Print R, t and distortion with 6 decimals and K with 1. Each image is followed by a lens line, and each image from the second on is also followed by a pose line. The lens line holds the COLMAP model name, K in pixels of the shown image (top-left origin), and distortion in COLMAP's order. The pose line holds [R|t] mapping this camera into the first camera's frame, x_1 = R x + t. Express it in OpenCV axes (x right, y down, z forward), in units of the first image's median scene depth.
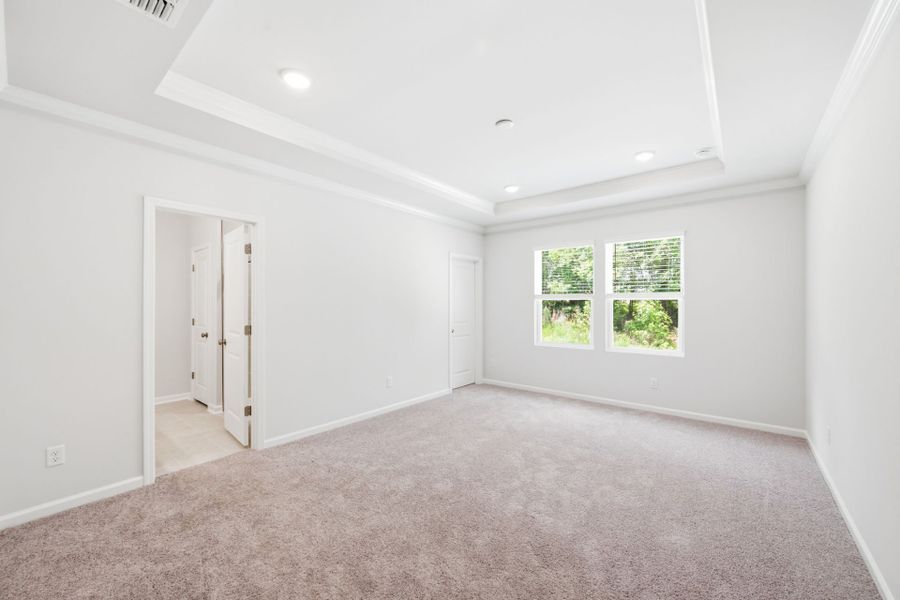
lens RADIAL K [[353.6, 0, 451.7], [0, 353.6, 303.5], [0, 0, 1]] dist [-0.000633, 0.000058]
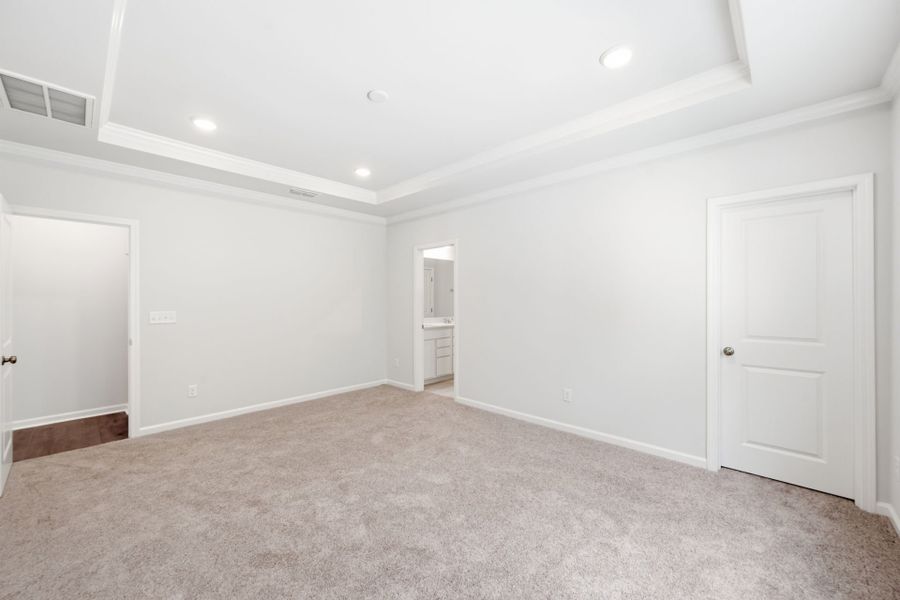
lens RADIAL K [[353.6, 0, 451.7], [0, 353.6, 303.5], [0, 0, 1]] dist [-0.000633, 0.000058]
pose [[-0.072338, 0.006544, -0.997359, 0.578478], [0.004033, 0.999972, 0.006269, 0.003803], [0.997372, -0.003569, -0.072363, 0.704539]]
